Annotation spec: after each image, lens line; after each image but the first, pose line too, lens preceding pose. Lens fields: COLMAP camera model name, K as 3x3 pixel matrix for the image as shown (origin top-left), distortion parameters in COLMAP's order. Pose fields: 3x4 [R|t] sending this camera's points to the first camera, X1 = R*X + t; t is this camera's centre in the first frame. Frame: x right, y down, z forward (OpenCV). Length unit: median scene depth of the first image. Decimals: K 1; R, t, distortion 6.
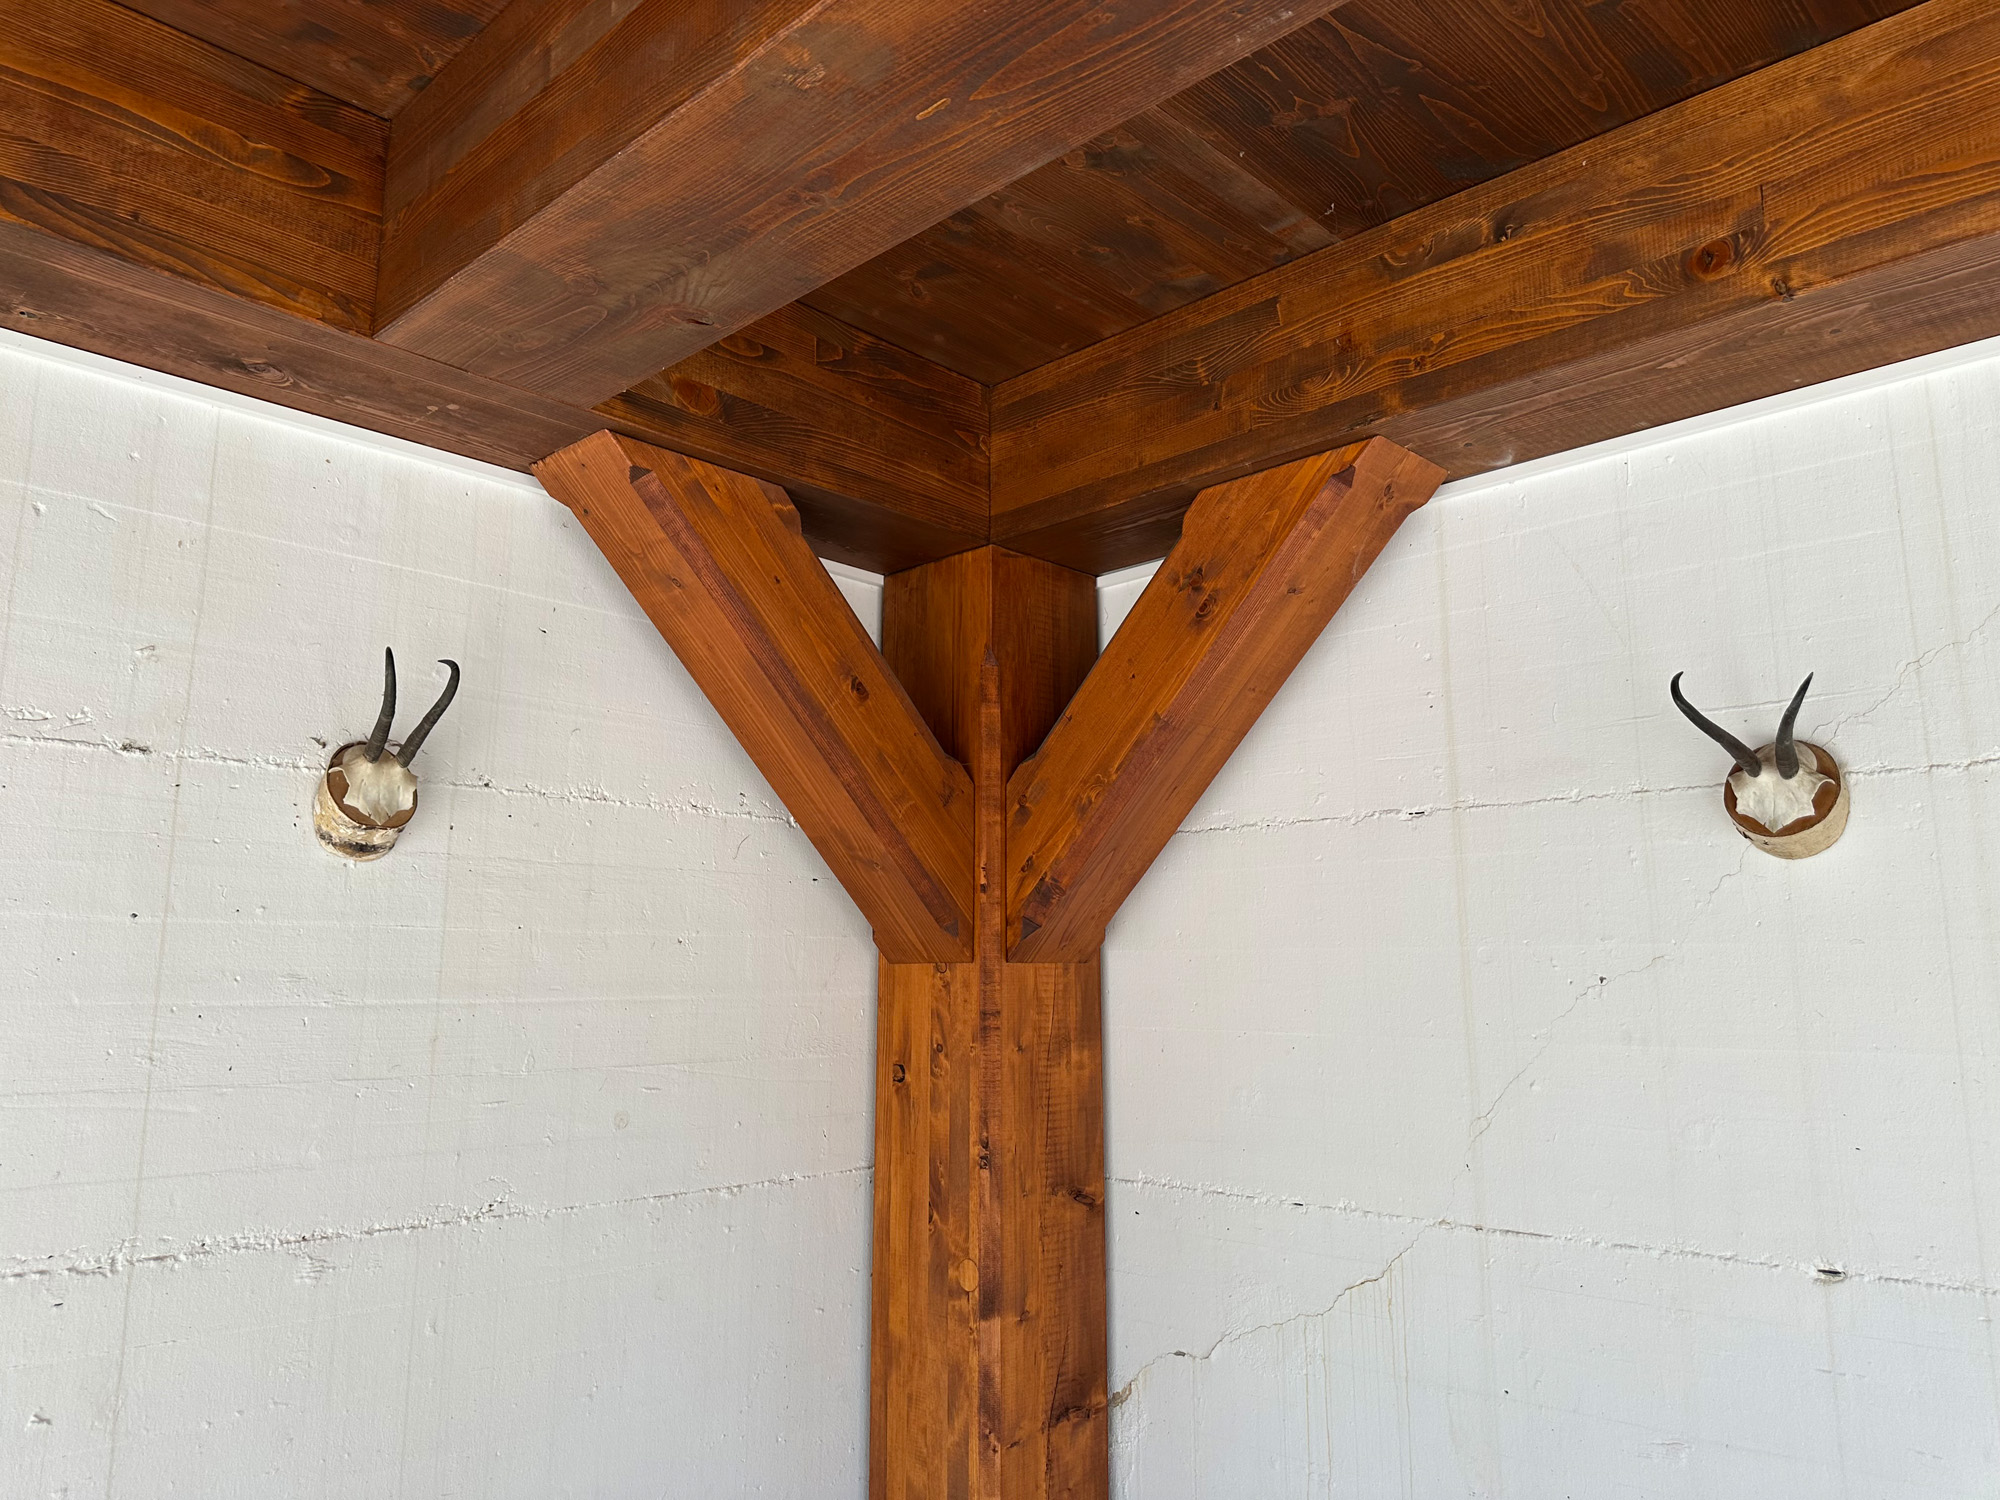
lens RADIAL K [[1397.6, 0, 993.8], [0, 1397.6, 728.6], [0, 0, 1]] dist [0.153741, -0.239634]
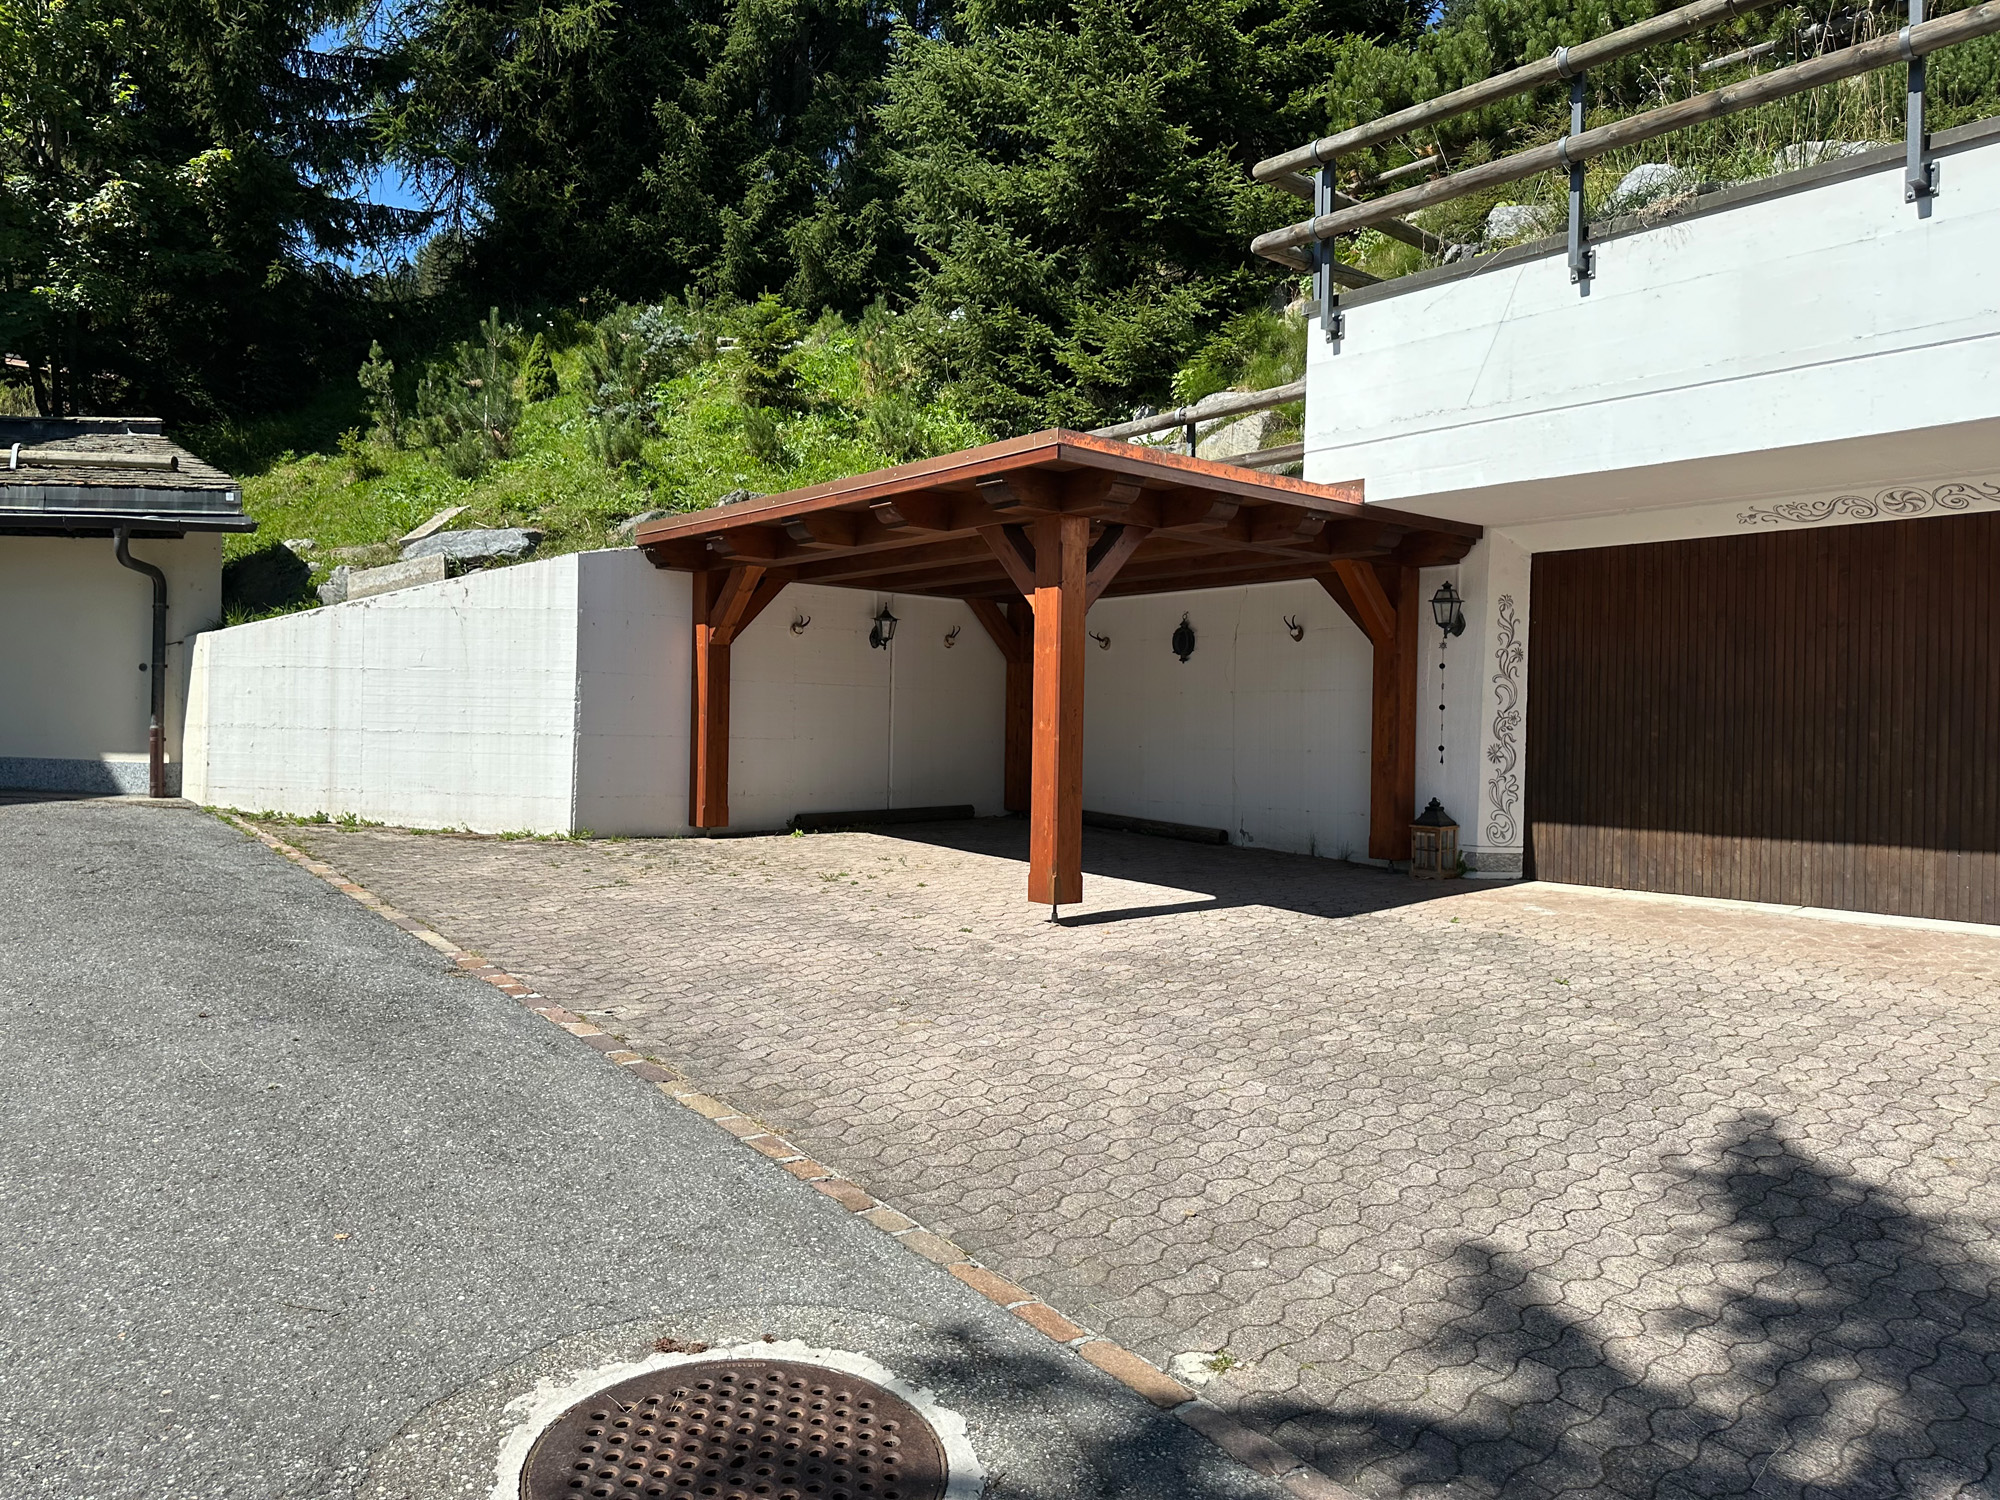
lens RADIAL K [[1397.6, 0, 993.8], [0, 1397.6, 728.6], [0, 0, 1]] dist [0.153741, -0.239634]
pose [[0.995650, 0.018663, -0.091286, 0.512391], [-0.002302, 0.984361, 0.176149, -0.755874], [0.093146, -0.175173, 0.980122, -6.043961]]
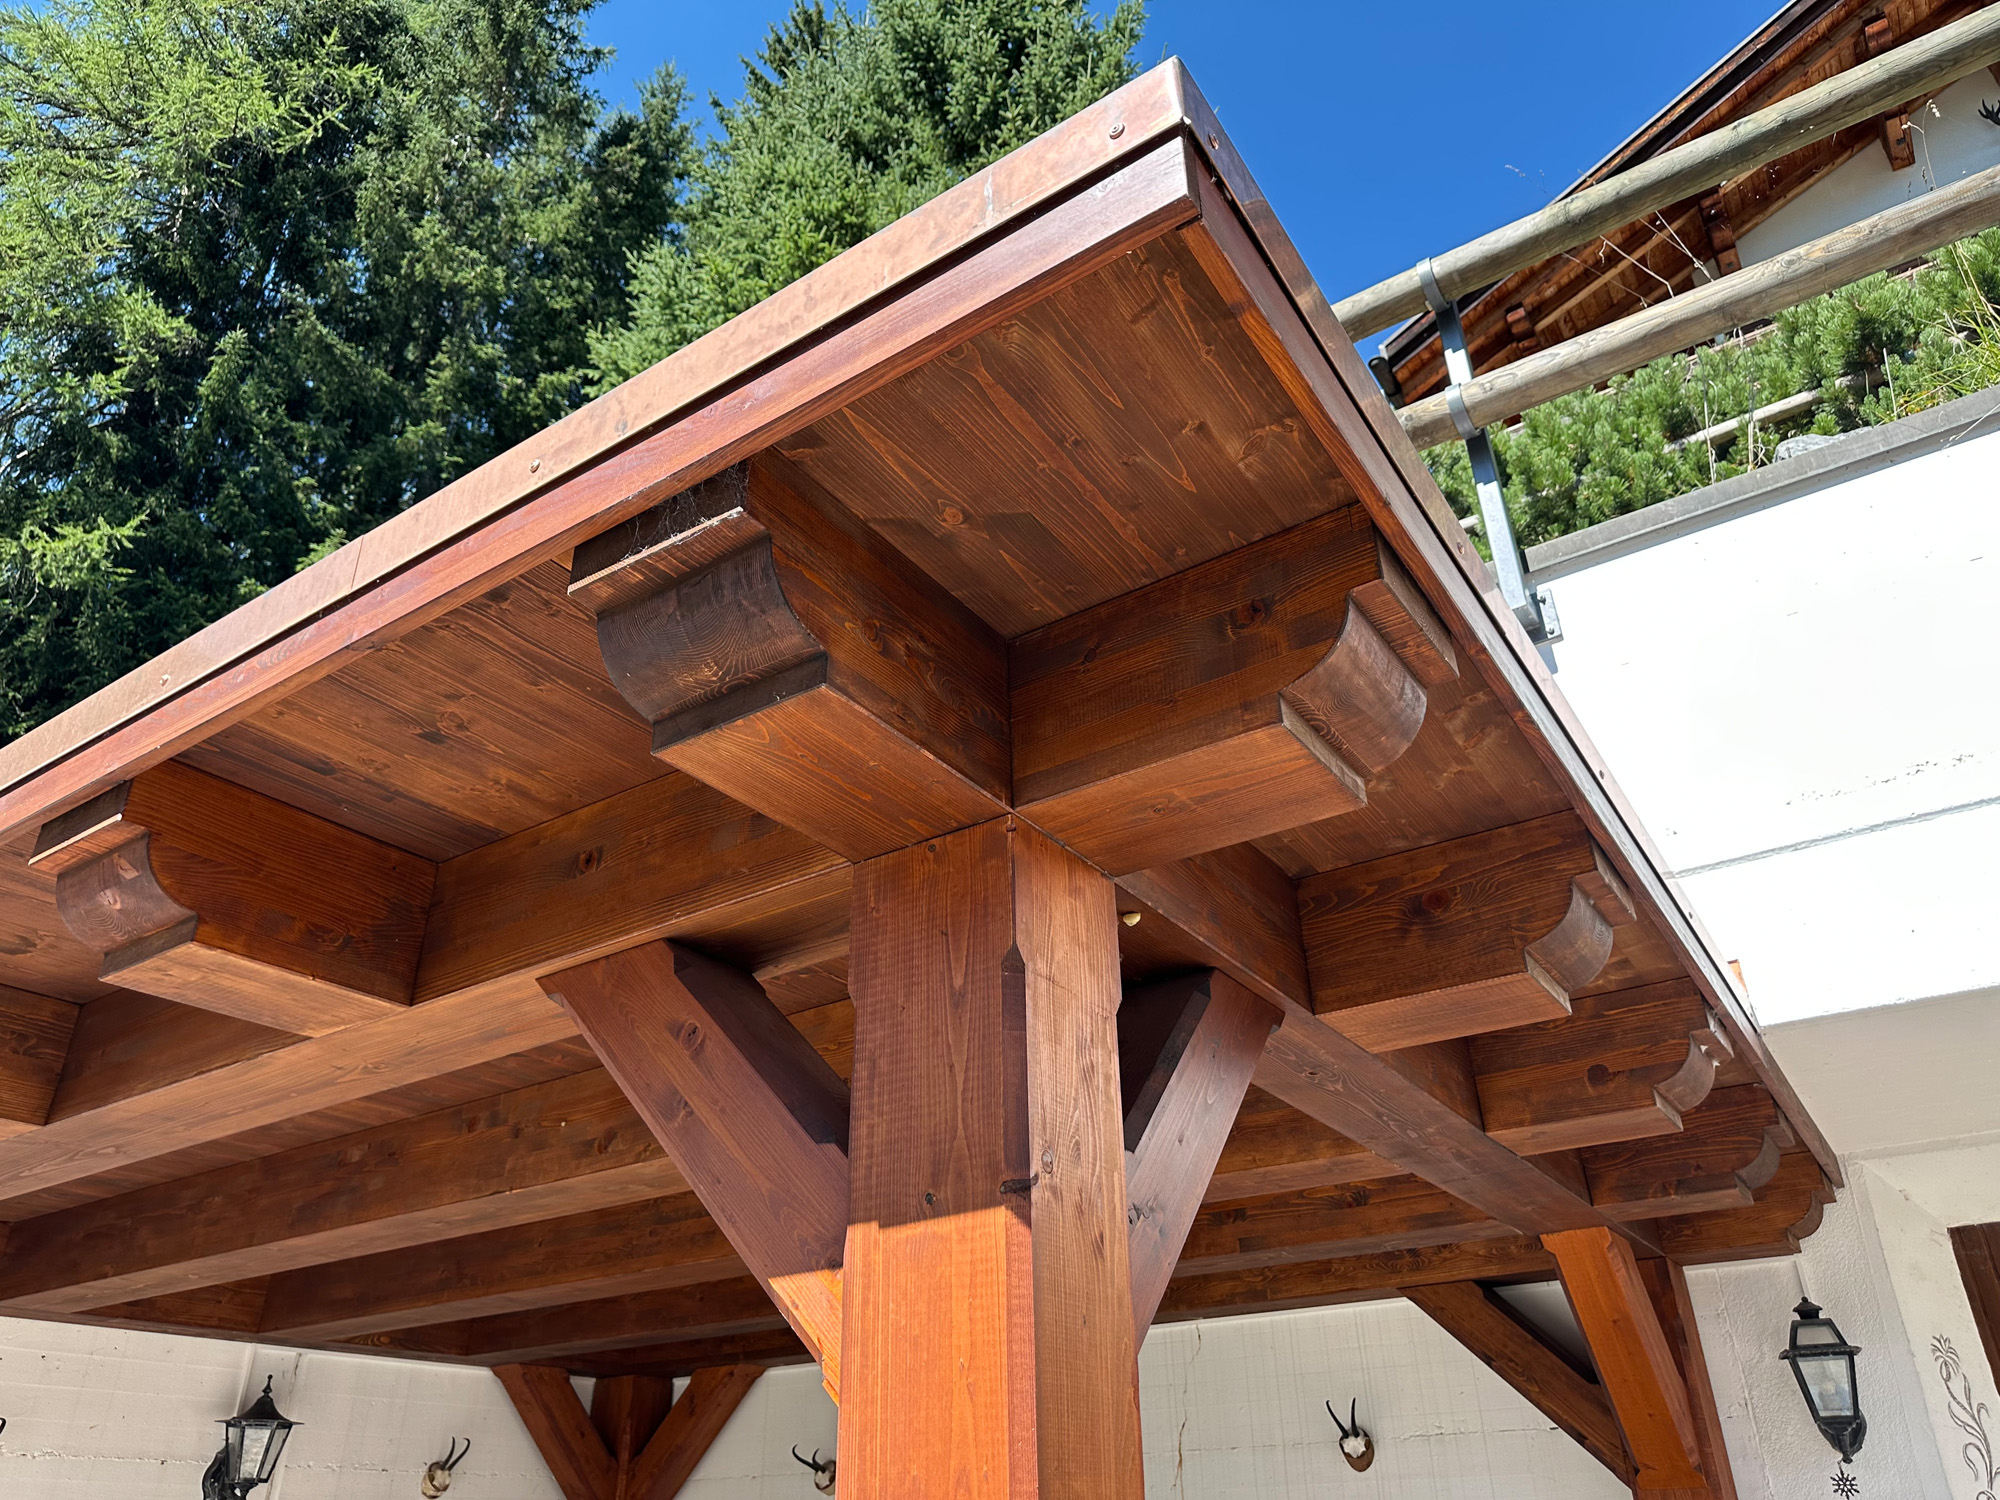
lens RADIAL K [[1409.4, 0, 1006.0], [0, 1409.4, 735.1], [0, 0, 1]] dist [0.064853, -0.086987]
pose [[0.982826, 0.077687, 0.167385, 0.171912], [-0.016697, 0.940783, -0.338599, -0.415321], [-0.183778, 0.329989, 0.925923, -2.525643]]
